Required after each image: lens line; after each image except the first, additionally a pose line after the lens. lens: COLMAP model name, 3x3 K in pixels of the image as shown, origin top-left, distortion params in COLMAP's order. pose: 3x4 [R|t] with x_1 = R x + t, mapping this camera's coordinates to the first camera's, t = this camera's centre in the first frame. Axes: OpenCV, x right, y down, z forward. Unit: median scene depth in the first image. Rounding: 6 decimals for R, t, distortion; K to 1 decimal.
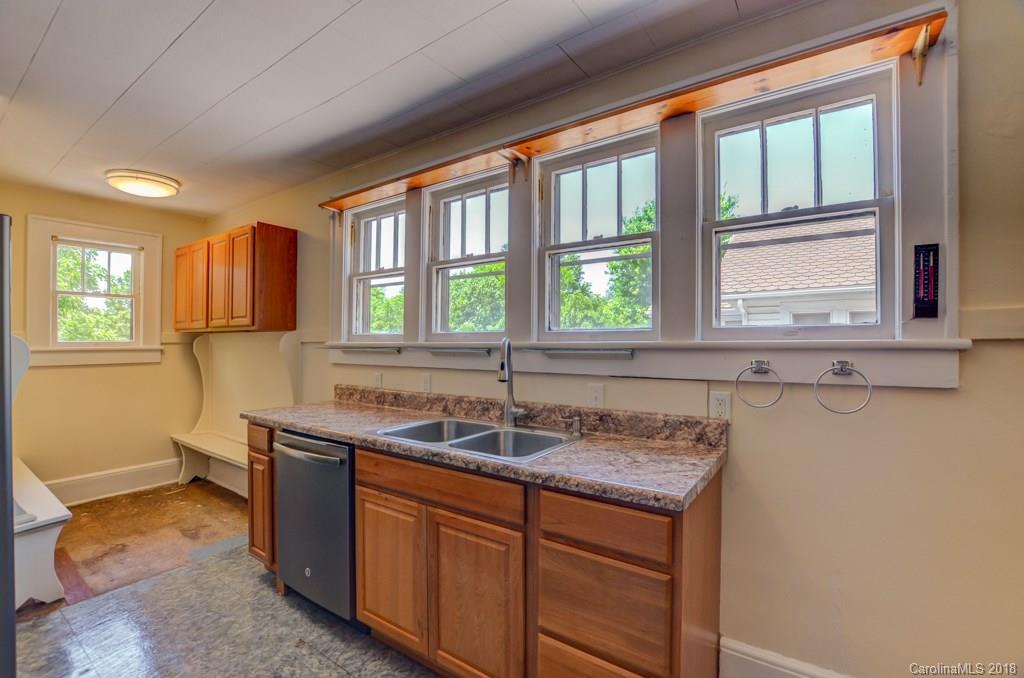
lens RADIAL K [[450.3, 0, 508.4], [0, 450.3, 343.6], [0, 0, 1]] dist [-0.033429, 0.003396]
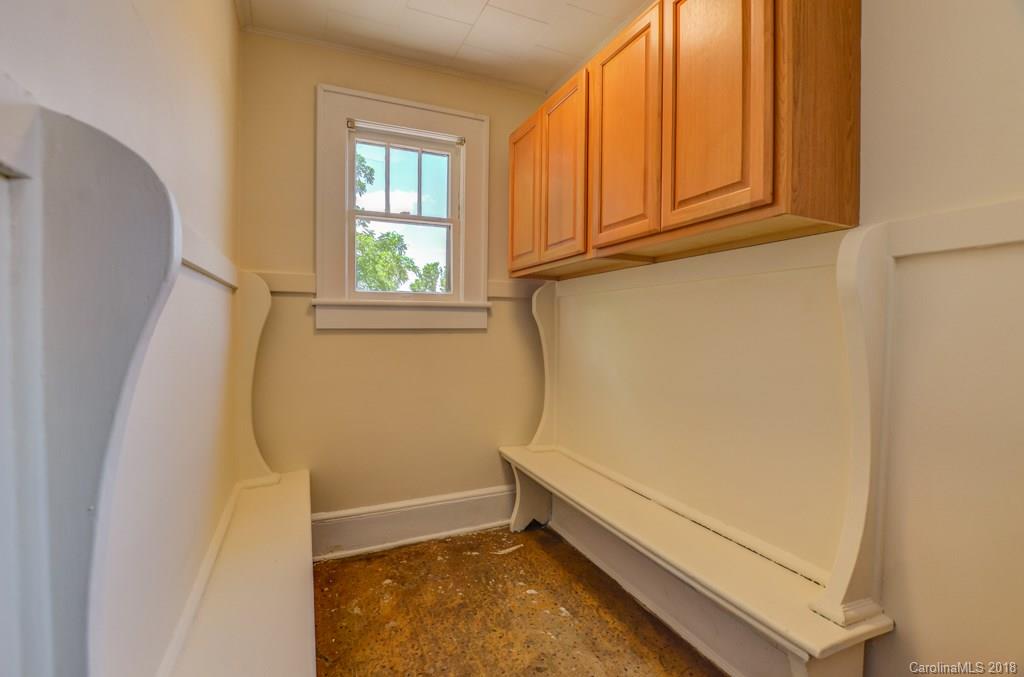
lens RADIAL K [[450.3, 0, 510.9], [0, 450.3, 336.6], [0, 0, 1]] dist [-0.033429, 0.003396]
pose [[0.865122, 0.013278, -0.501386, -0.546878], [-0.002898, 0.999765, 0.021477, 0.048893], [0.501553, -0.017127, 0.864957, 0.585122]]
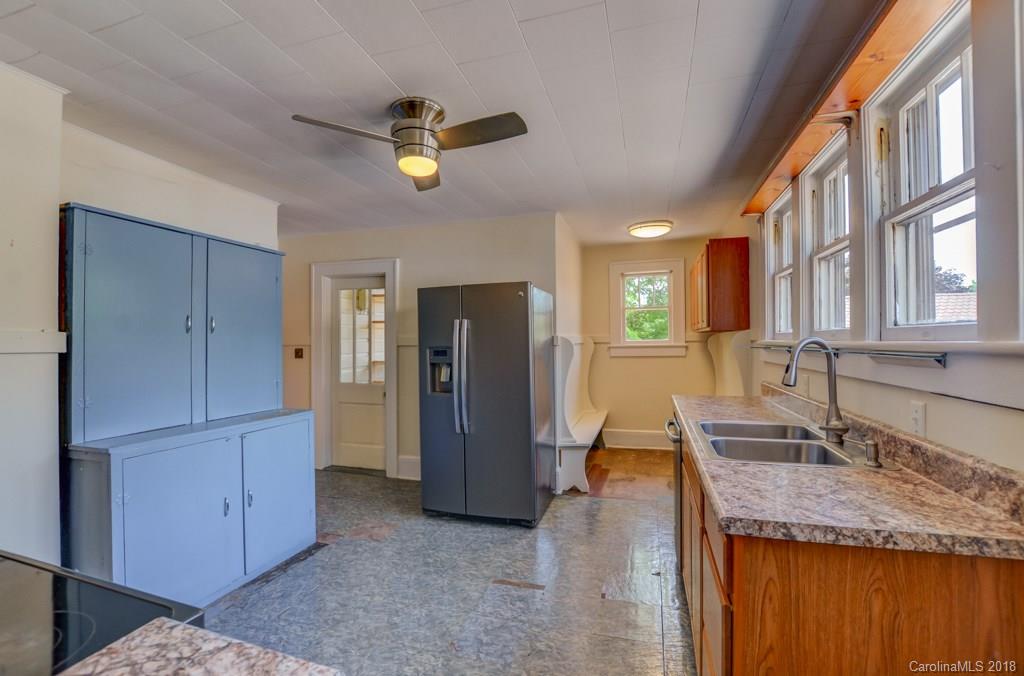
lens RADIAL K [[450.3, 0, 501.8], [0, 450.3, 338.4], [0, 0, 1]] dist [-0.033429, 0.003396]
pose [[0.298675, -0.010185, -0.954300, 0.385861], [0.010007, 0.999922, -0.007539, -0.006090], [0.954302, -0.007298, 0.298754, 0.104767]]
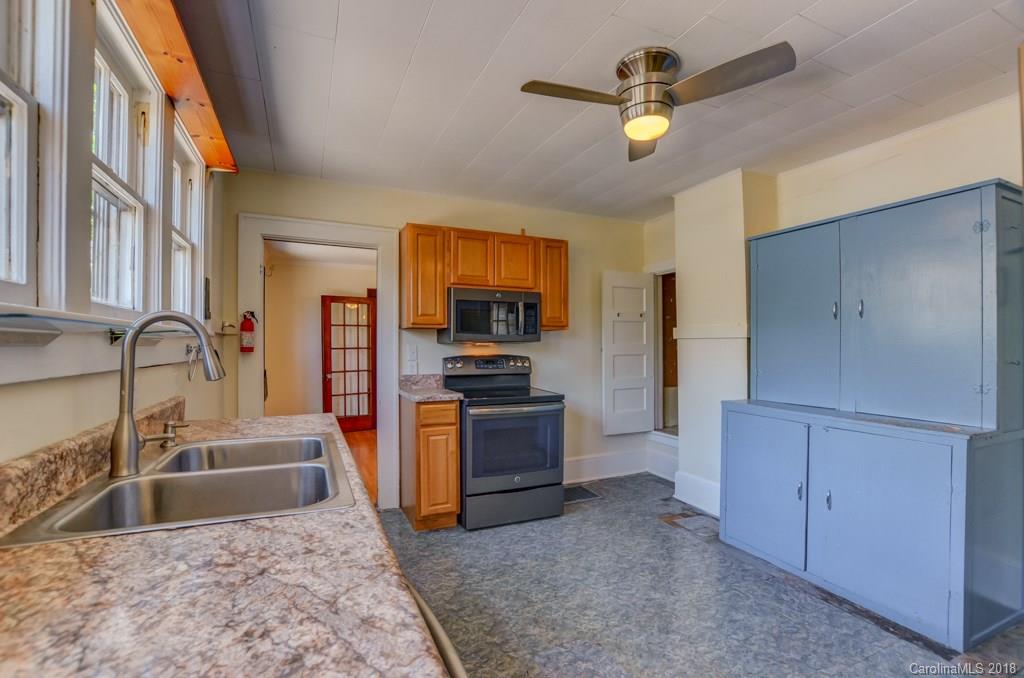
lens RADIAL K [[450.3, 0, 516.0], [0, 450.3, 346.4], [0, 0, 1]] dist [-0.033429, 0.003396]
pose [[-0.872909, -0.003886, 0.487867, -0.088529], [-0.007622, 0.999955, -0.005672, 0.020268], [-0.487823, -0.008669, -0.872900, 0.549789]]
